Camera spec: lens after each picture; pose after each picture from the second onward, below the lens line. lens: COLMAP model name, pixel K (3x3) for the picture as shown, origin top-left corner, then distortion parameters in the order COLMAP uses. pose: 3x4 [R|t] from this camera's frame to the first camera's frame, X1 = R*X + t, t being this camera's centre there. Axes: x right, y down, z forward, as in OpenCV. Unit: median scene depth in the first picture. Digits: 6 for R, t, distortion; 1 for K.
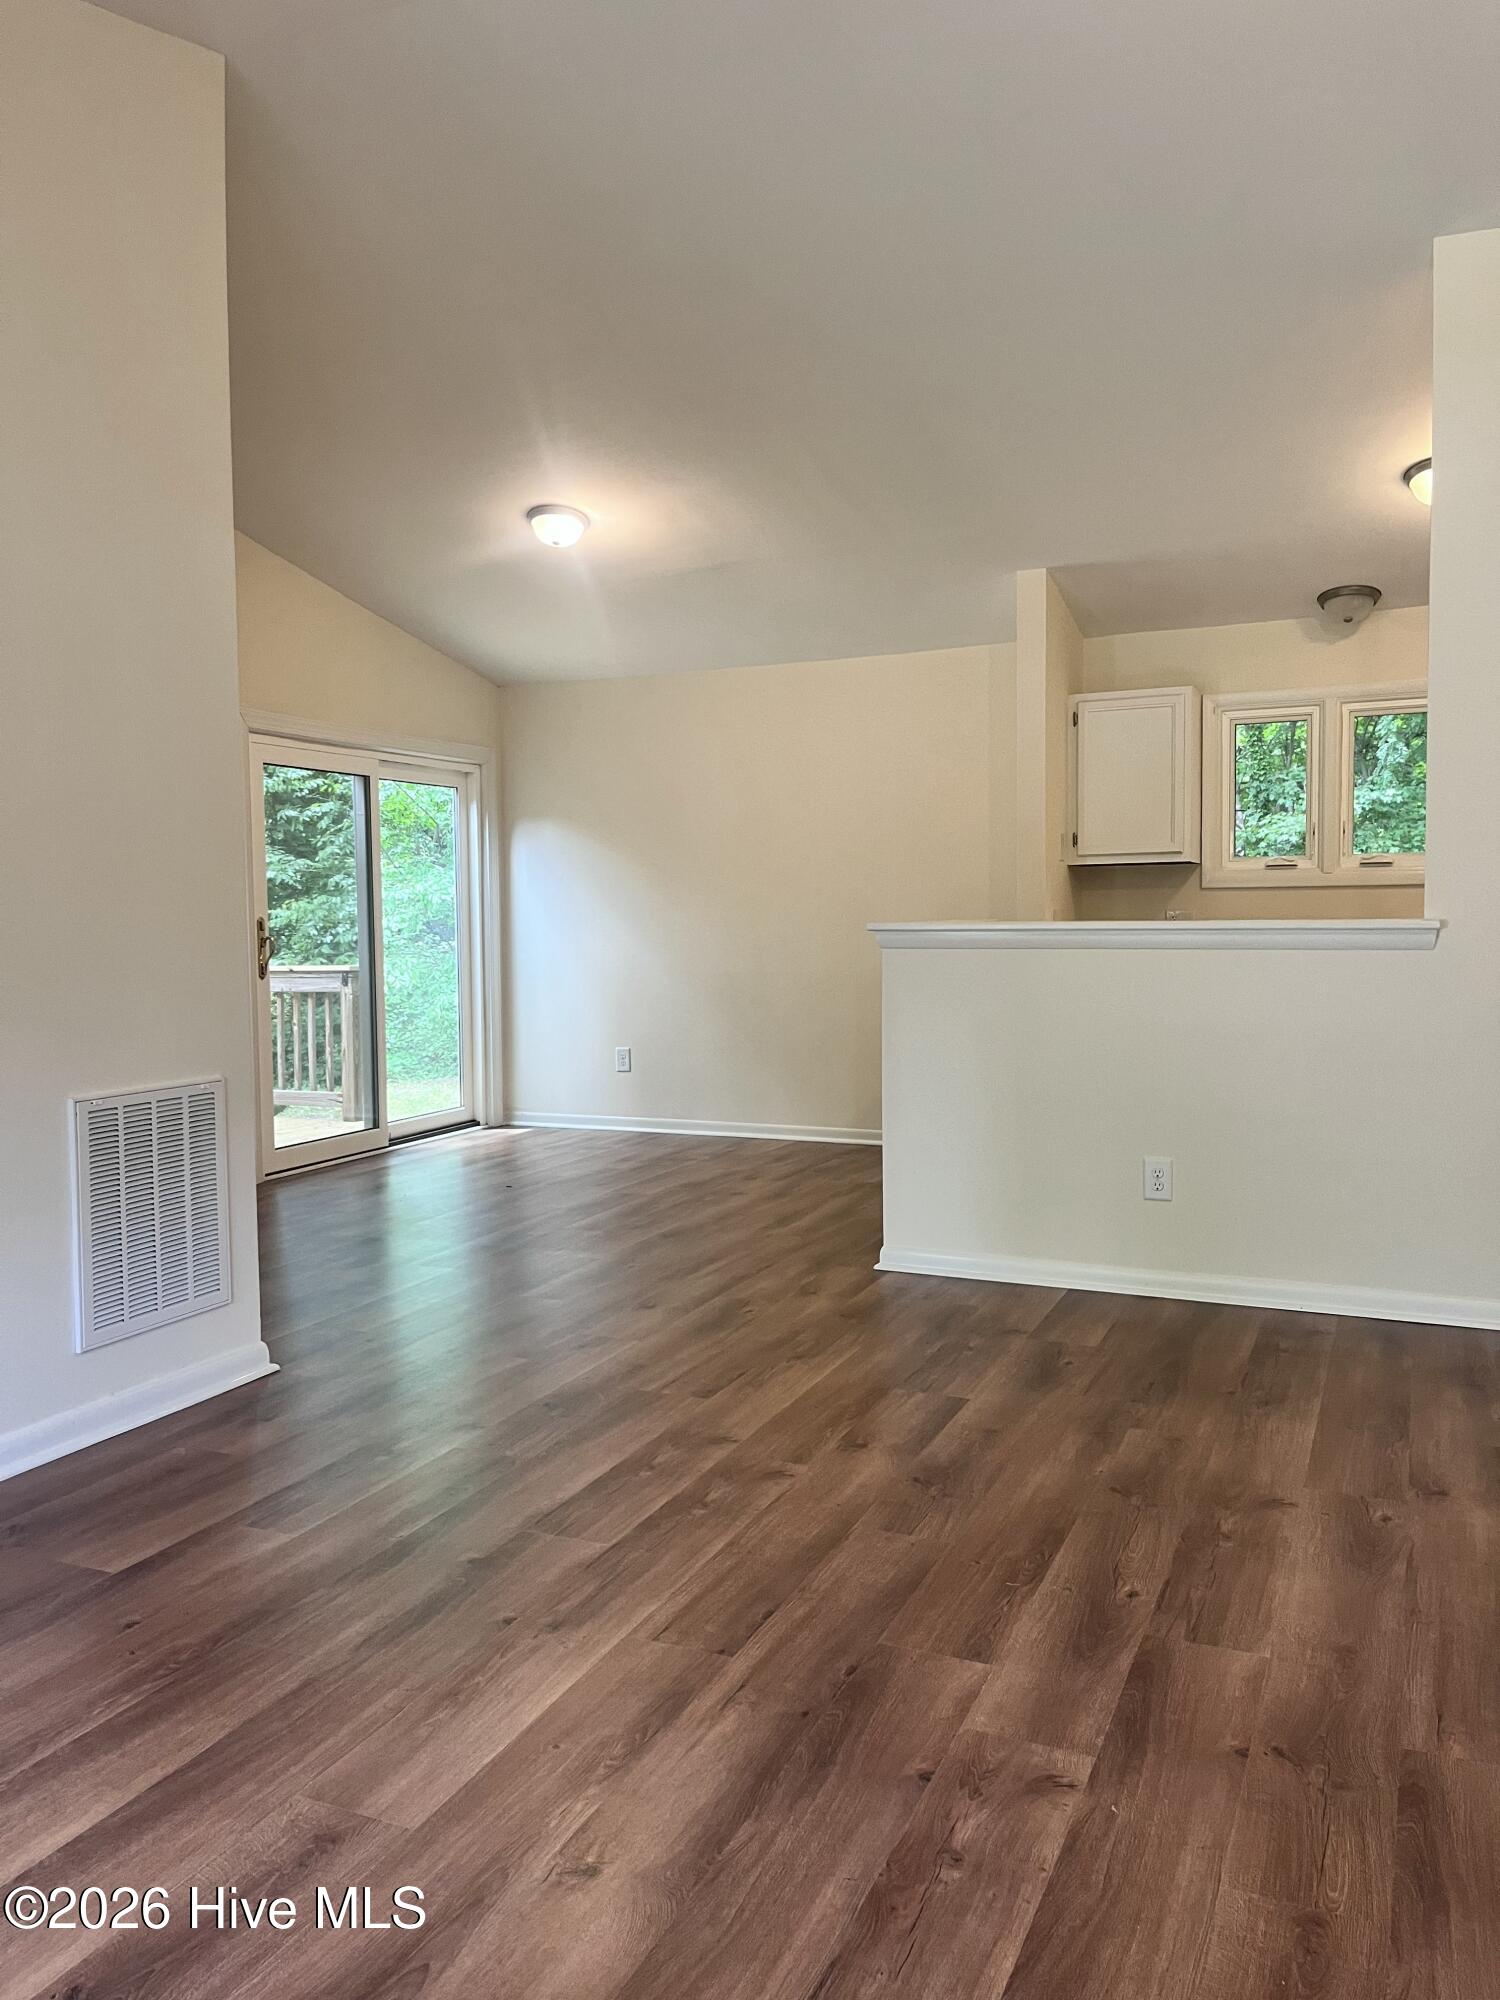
lens RADIAL K [[1511.0, 0, 752.0], [0, 1511.0, 1001.7], [0, 0, 1]] dist [0.000440, -0.001970]
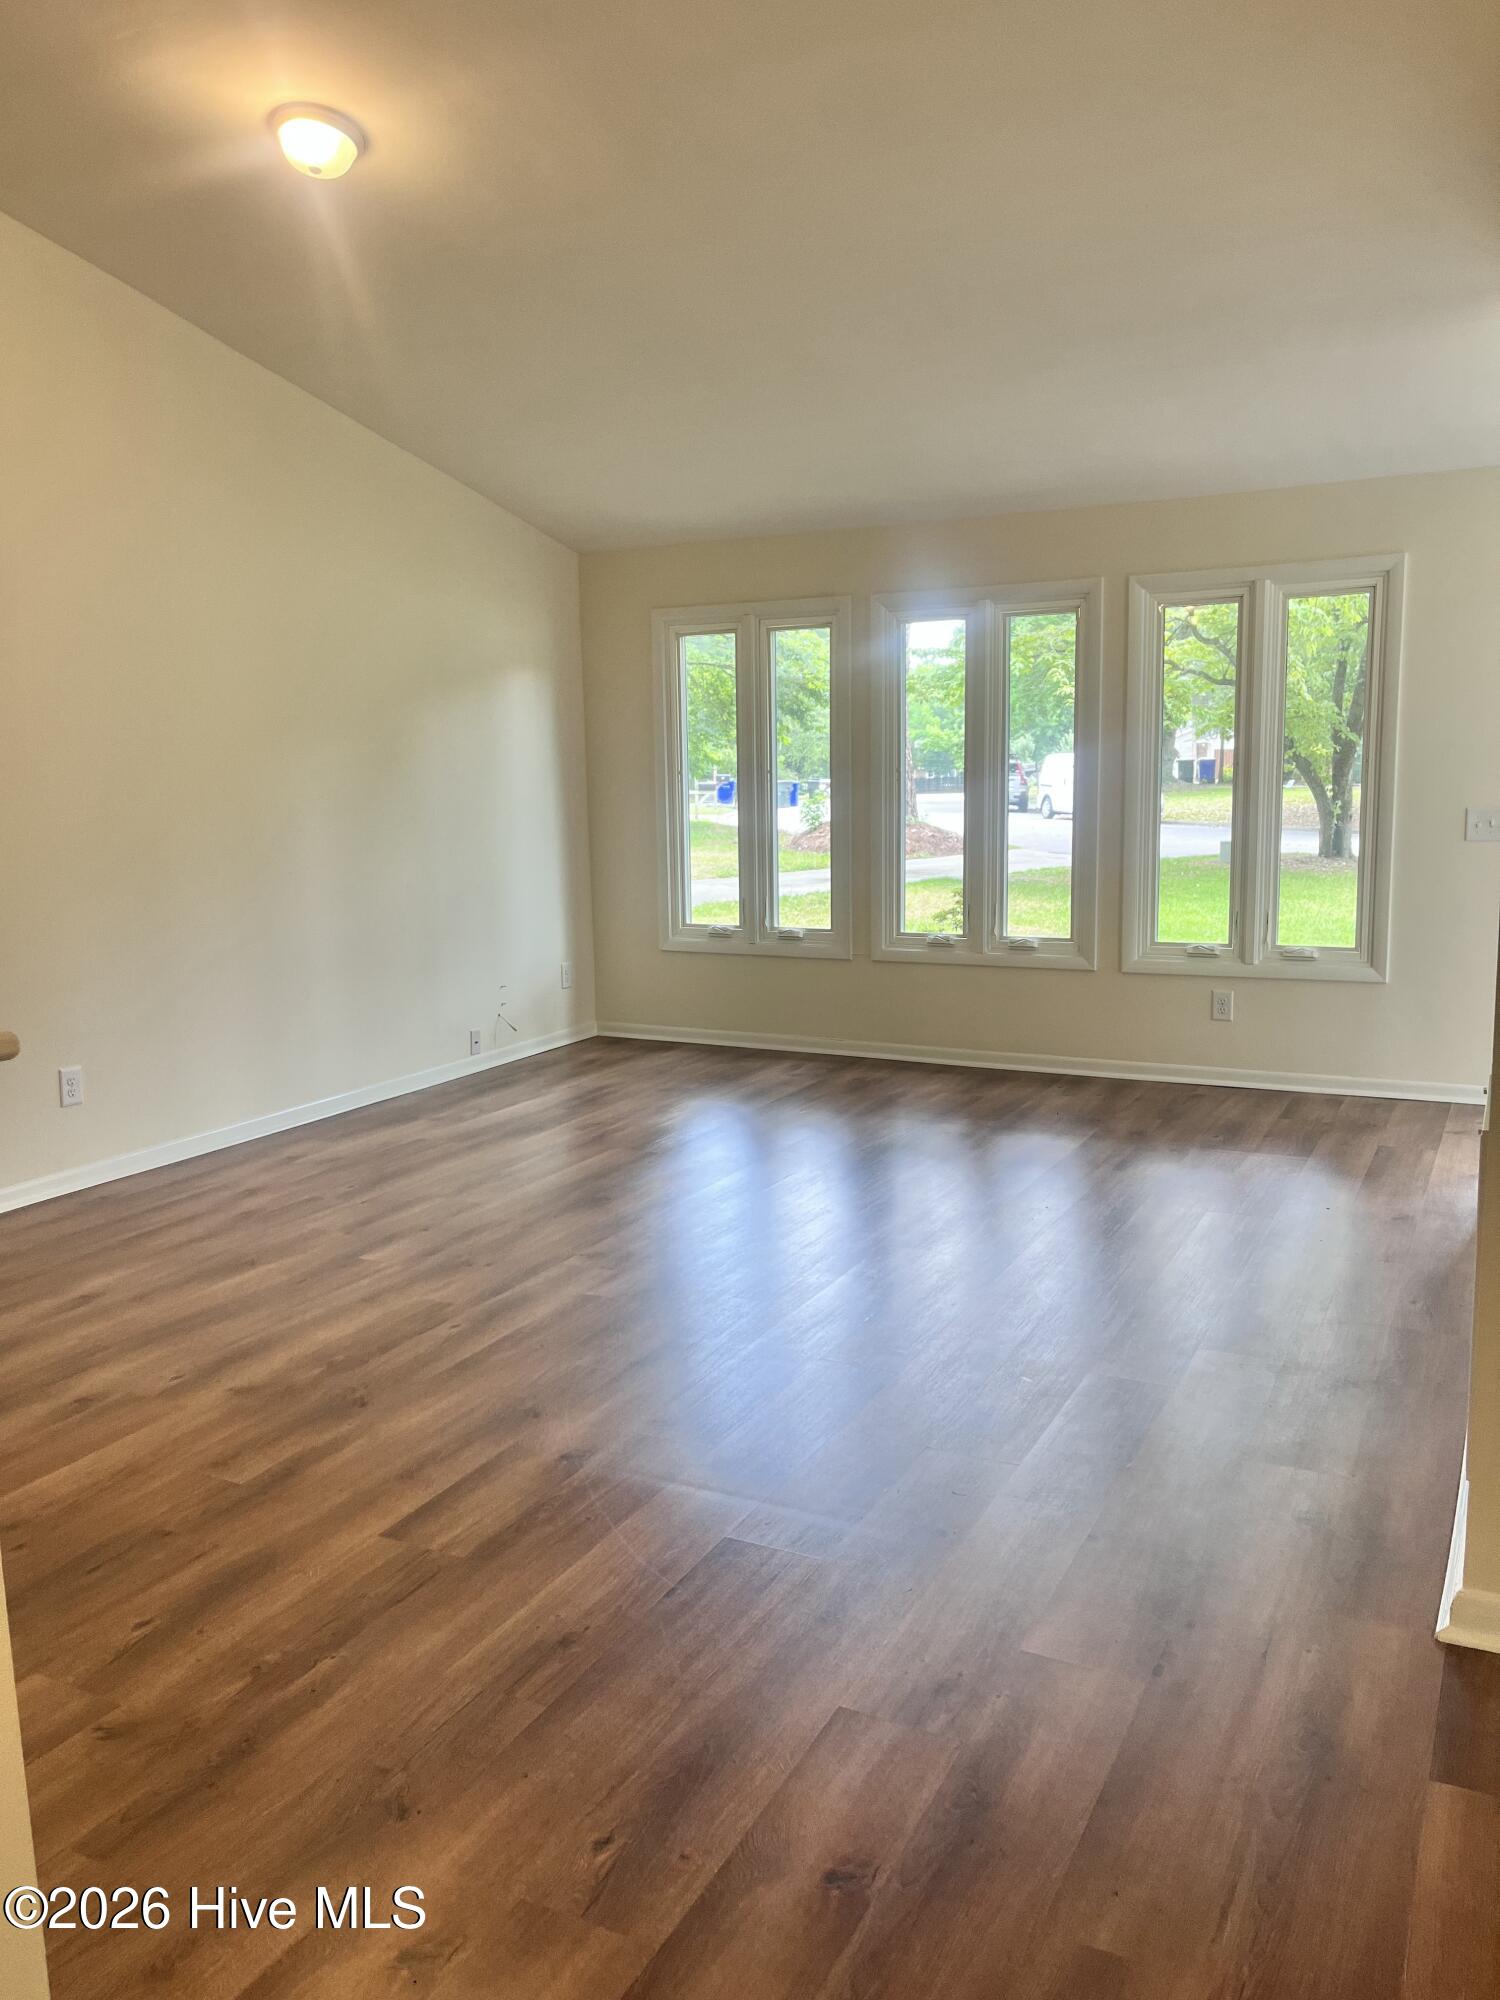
lens RADIAL K [[1511.0, 0, 751.1], [0, 1511.0, 999.8], [0, 0, 1]] dist [0.000440, -0.001970]
pose [[-0.998121, 0.014439, 0.059556, -0.109726], [0.026033, 0.979699, 0.198776, -0.174578], [-0.055477, 0.199953, -0.978234, 2.034961]]
